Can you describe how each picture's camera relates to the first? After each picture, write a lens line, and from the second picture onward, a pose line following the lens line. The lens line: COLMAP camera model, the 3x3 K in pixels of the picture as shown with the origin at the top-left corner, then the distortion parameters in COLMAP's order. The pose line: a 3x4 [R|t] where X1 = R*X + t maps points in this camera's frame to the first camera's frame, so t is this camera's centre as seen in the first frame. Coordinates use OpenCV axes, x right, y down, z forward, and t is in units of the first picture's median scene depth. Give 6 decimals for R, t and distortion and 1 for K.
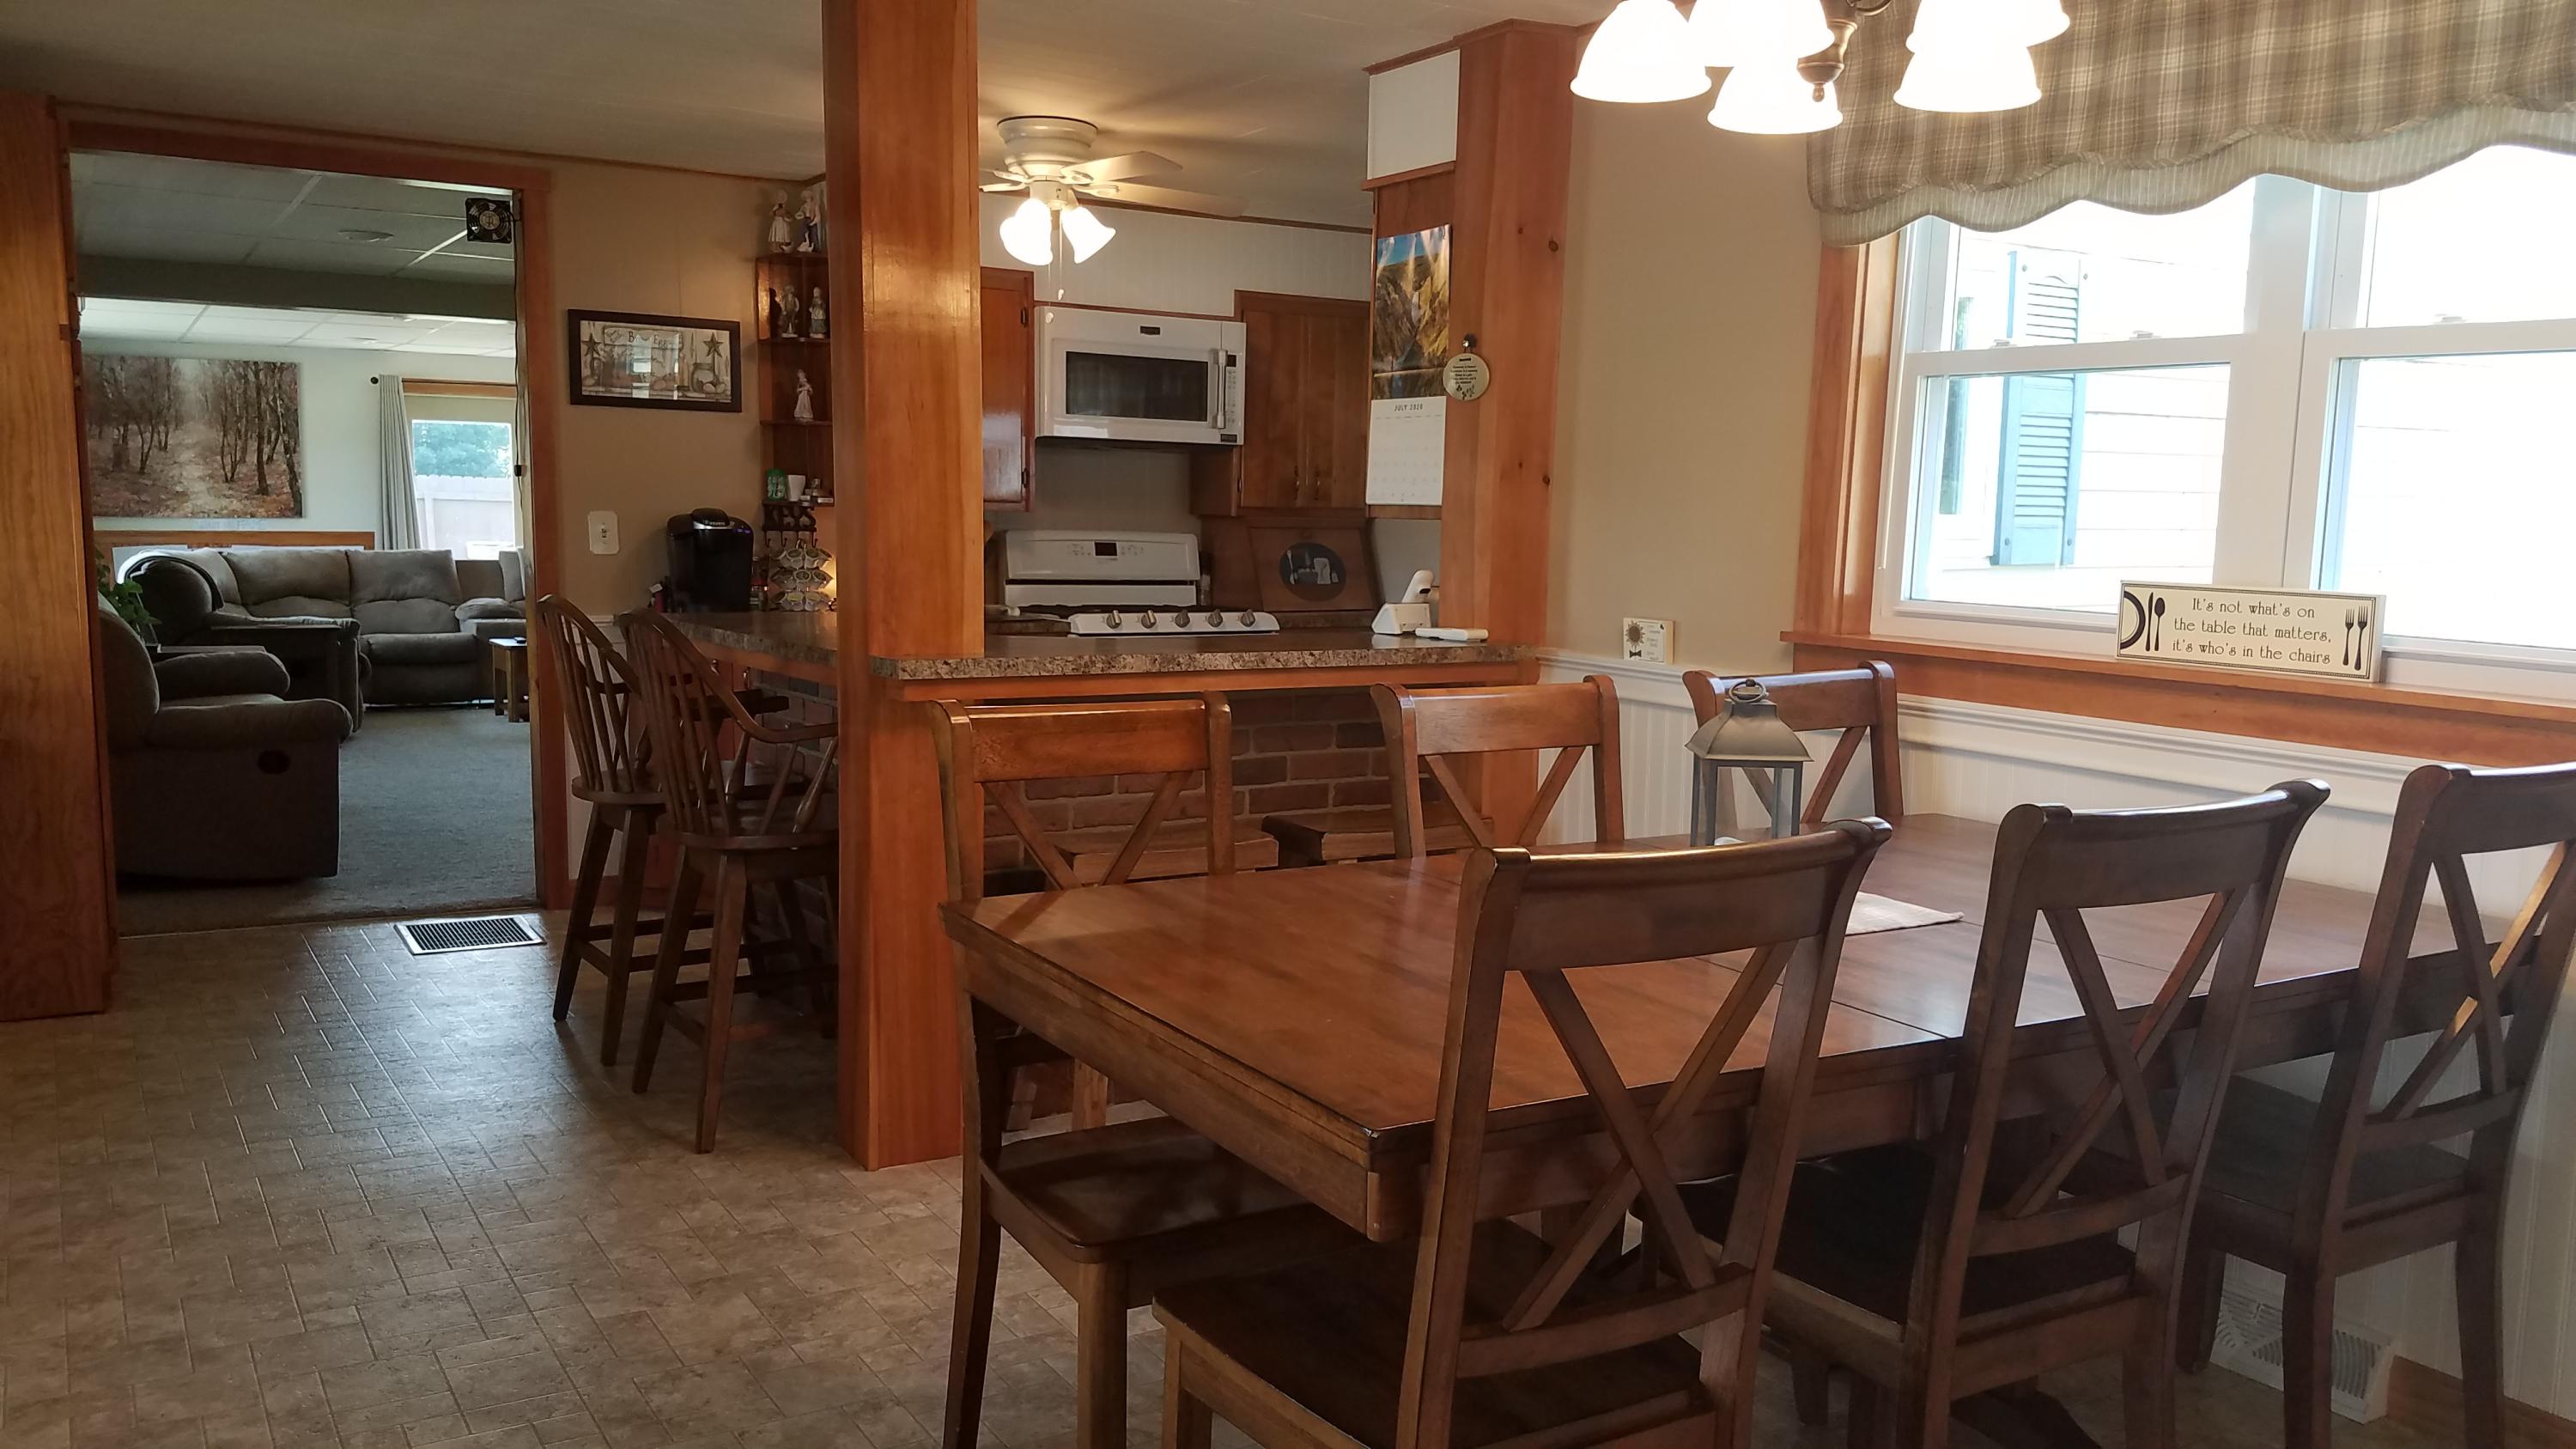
lens RADIAL K [[1983.7, 0, 1269.9], [0, 1983.7, 737.6], [0, 0, 1]] dist [-0.003387, -0.011732]
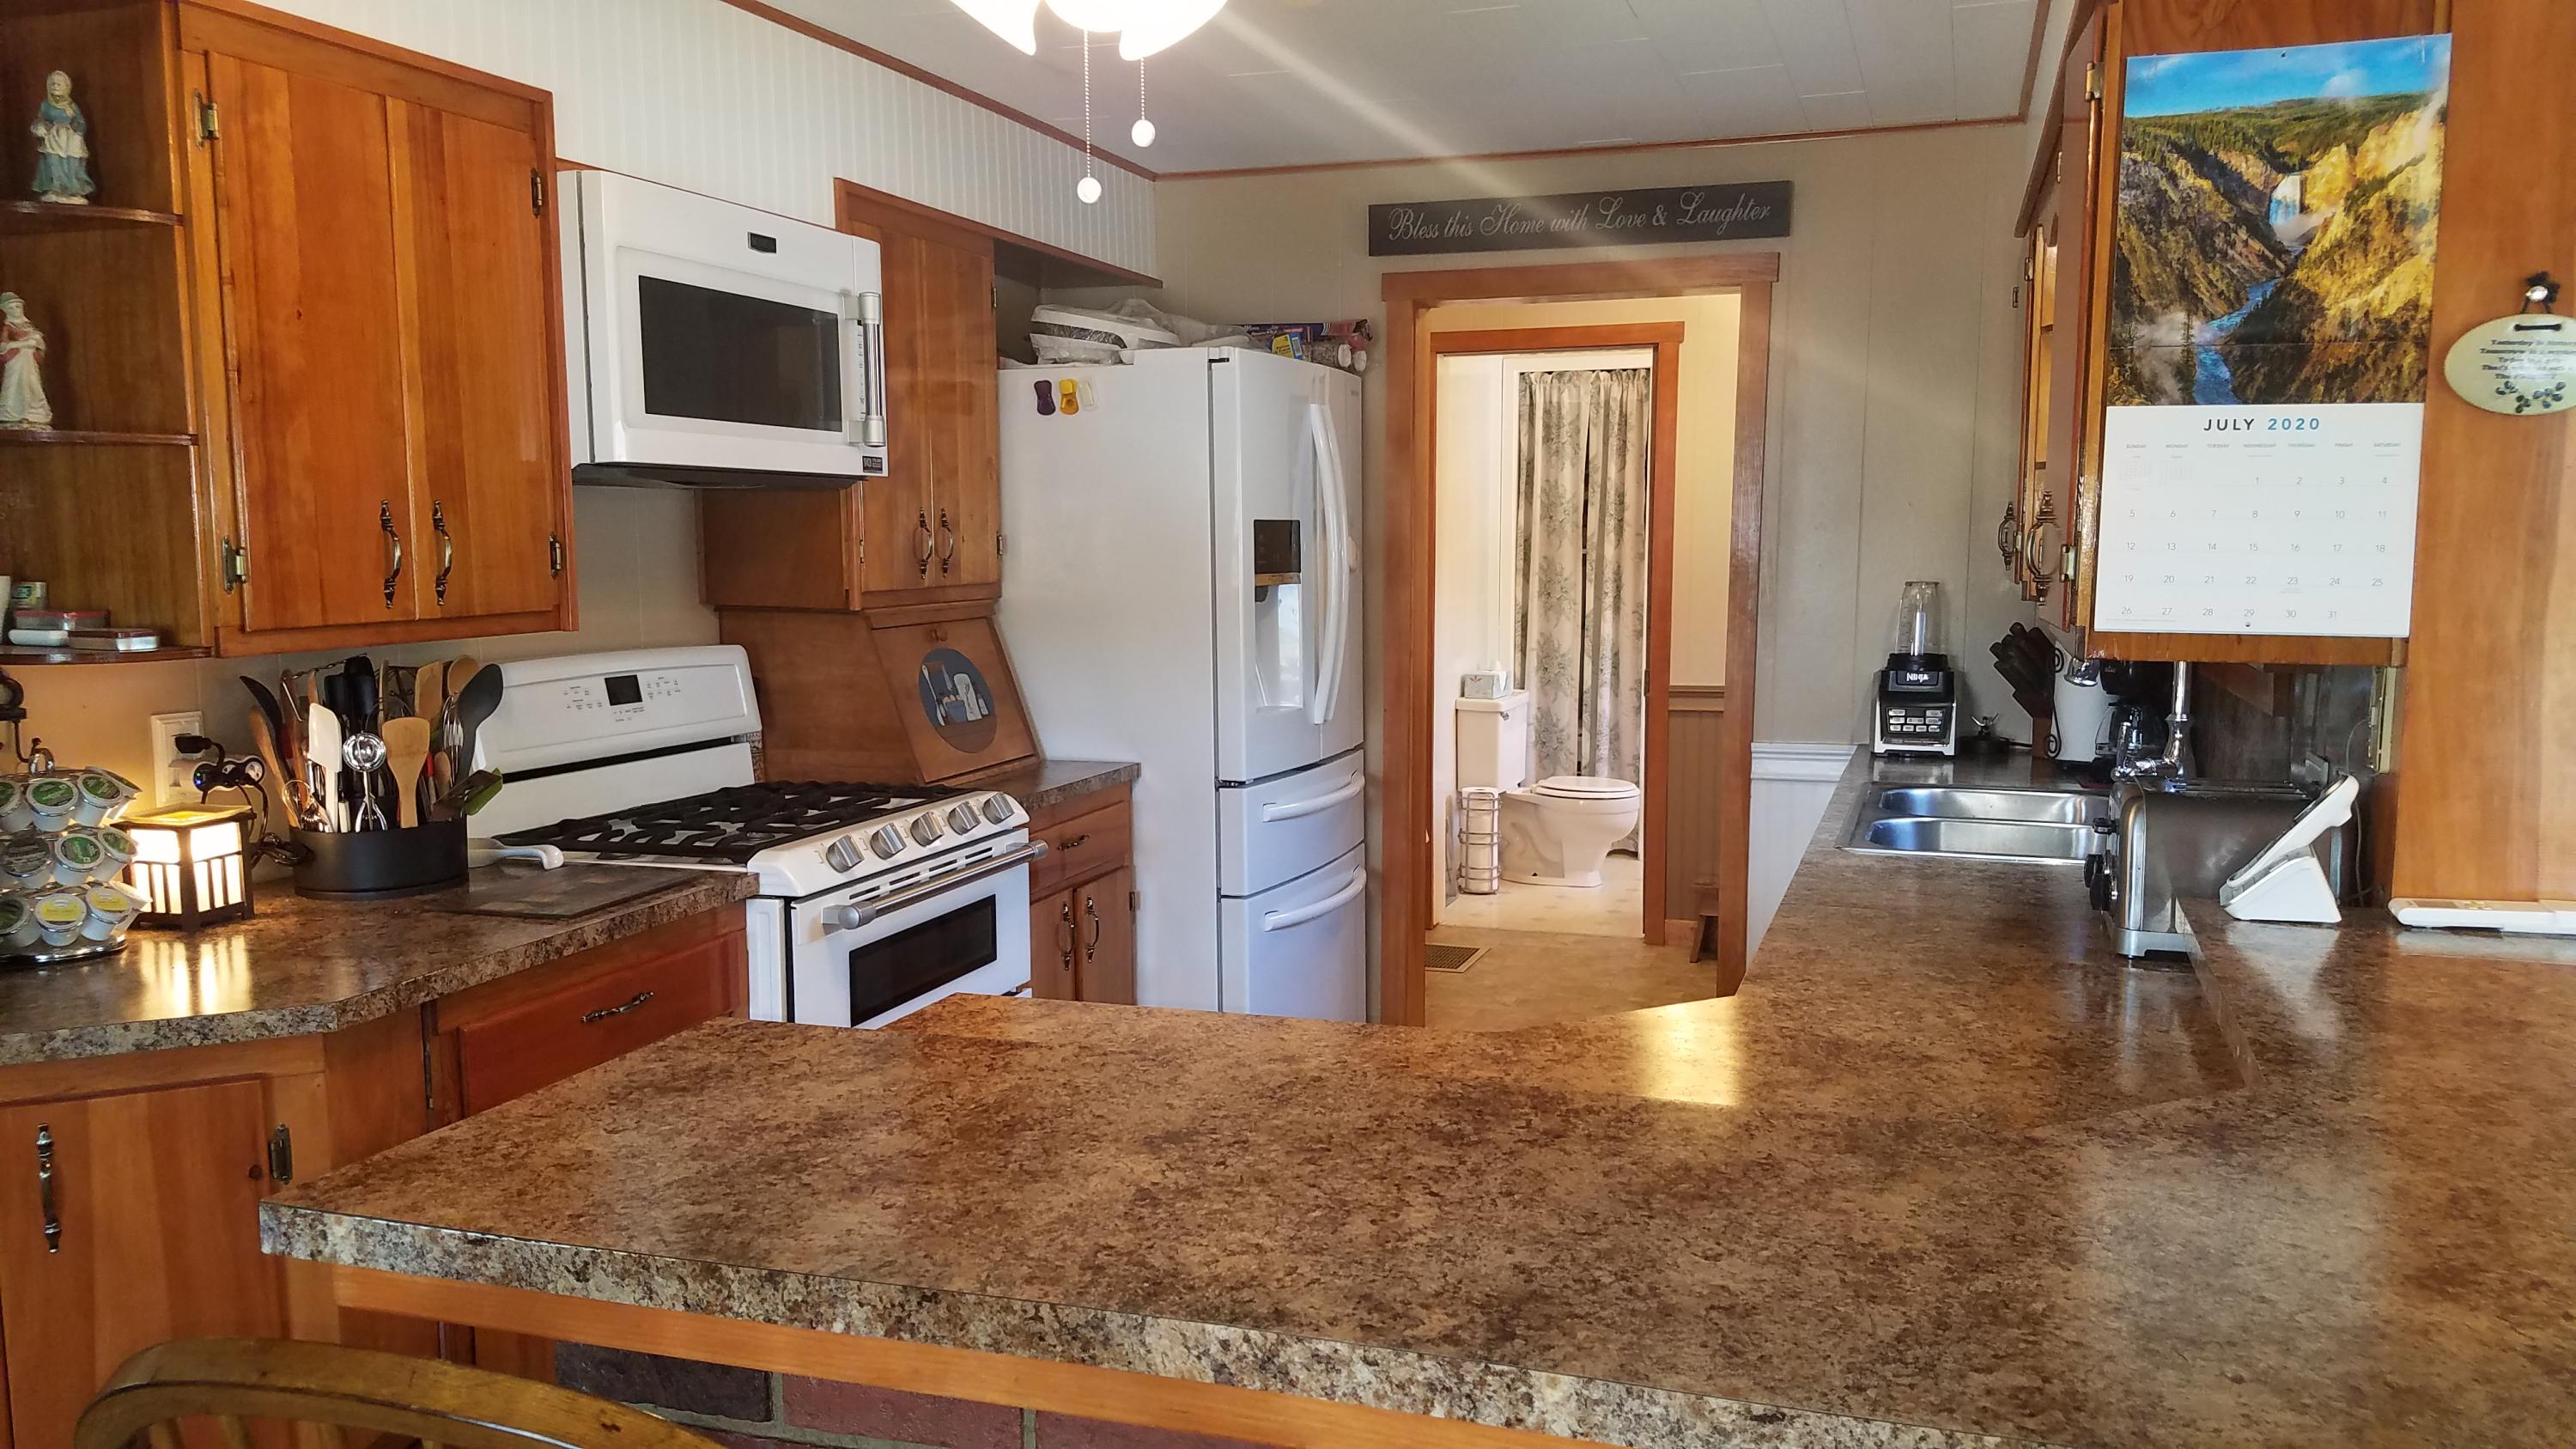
lens RADIAL K [[1983.7, 0, 1280.4], [0, 1983.7, 739.8], [0, 0, 1]] dist [-0.003387, -0.011732]
pose [[0.768316, -0.094419, 0.633069, -0.642250], [0.091038, 0.995125, 0.037930, -0.208055], [-0.633564, 0.028491, 0.773166, 1.246234]]
